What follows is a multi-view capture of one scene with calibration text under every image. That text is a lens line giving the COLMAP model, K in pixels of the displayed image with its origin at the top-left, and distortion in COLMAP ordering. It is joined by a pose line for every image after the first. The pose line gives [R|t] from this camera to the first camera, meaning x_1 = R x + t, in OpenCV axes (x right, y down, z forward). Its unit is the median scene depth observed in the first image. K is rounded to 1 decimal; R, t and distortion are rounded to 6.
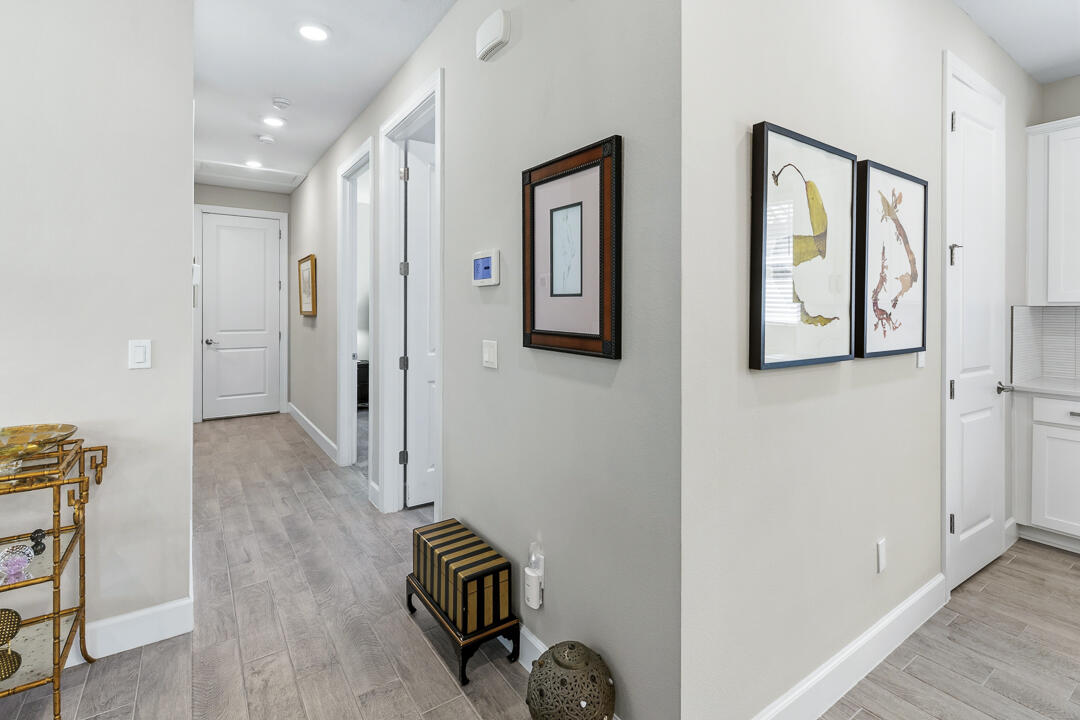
lens RADIAL K [[504.0, 0, 538.7], [0, 504.0, 309.9], [0, 0, 1]] dist [0.001129, -0.000105]
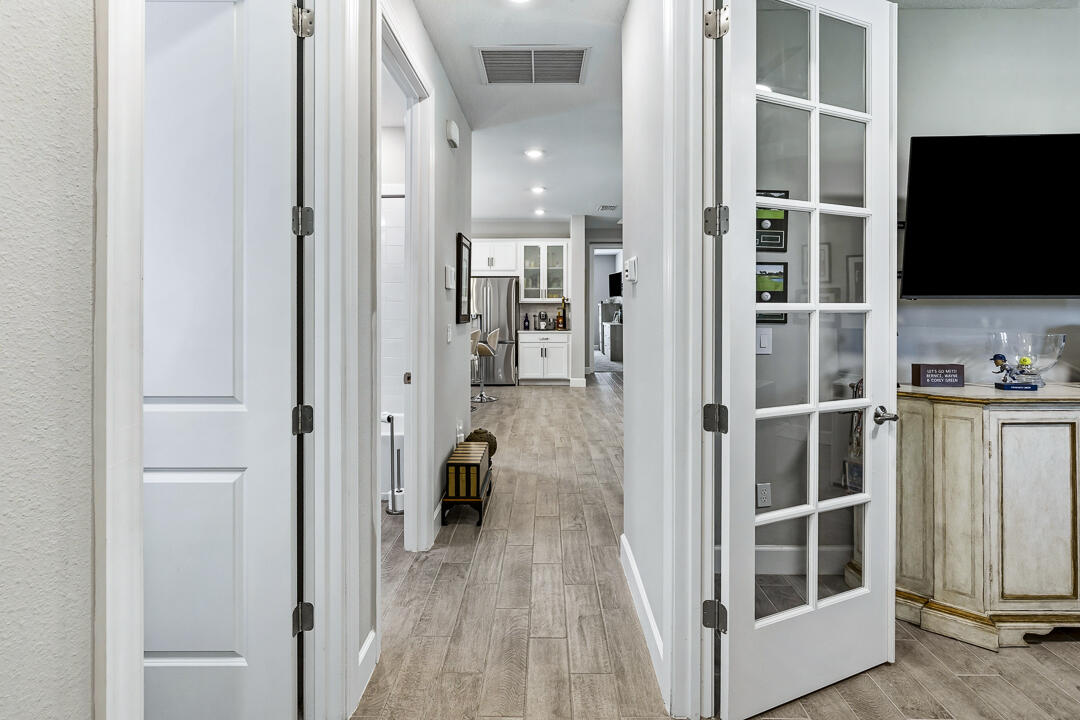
lens RADIAL K [[519.2, 0, 540.3], [0, 519.2, 305.2], [0, 0, 1]] dist [-0.000532, 0.000016]
pose [[-0.817814, -0.001984, 0.575480, -1.132768], [0.000163, 0.999993, 0.003680, -0.004828], [-0.575483, 0.003103, -0.817808, 1.945988]]
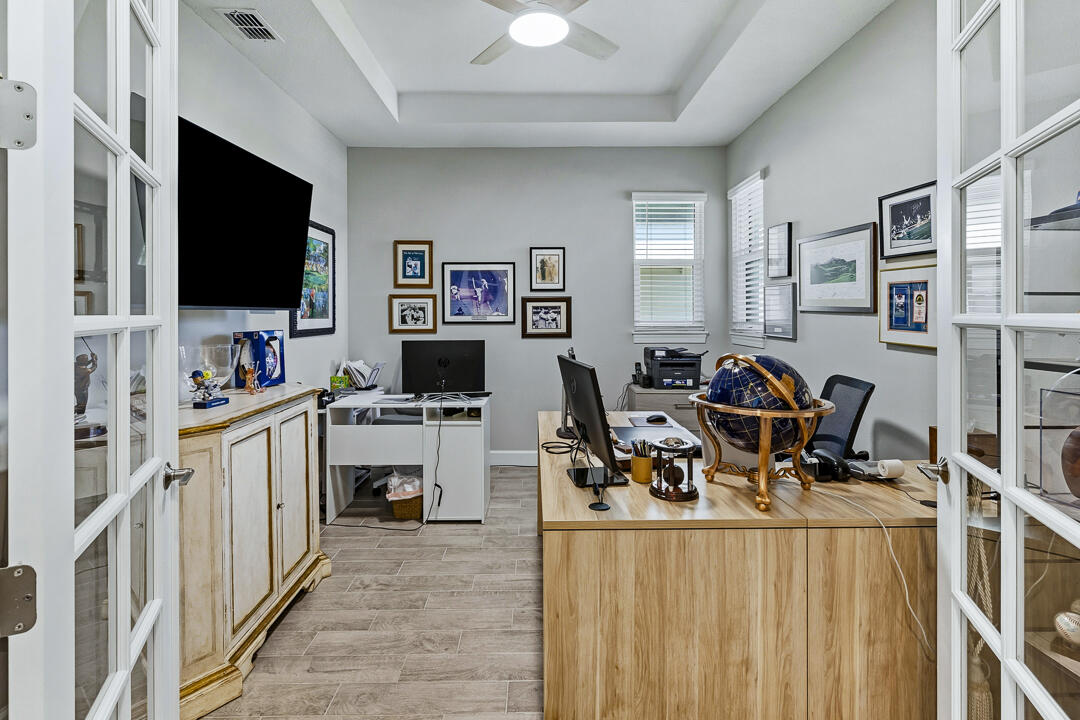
lens RADIAL K [[526.6, 0, 538.3], [0, 526.6, 312.4], [0, 0, 1]] dist [-0.000956, -0.000682]
pose [[-0.557339, -0.000156, -0.830285, -0.850262], [0.000728, 1.000000, -0.000677, -0.007369], [0.830285, -0.000982, -0.557338, 1.634148]]
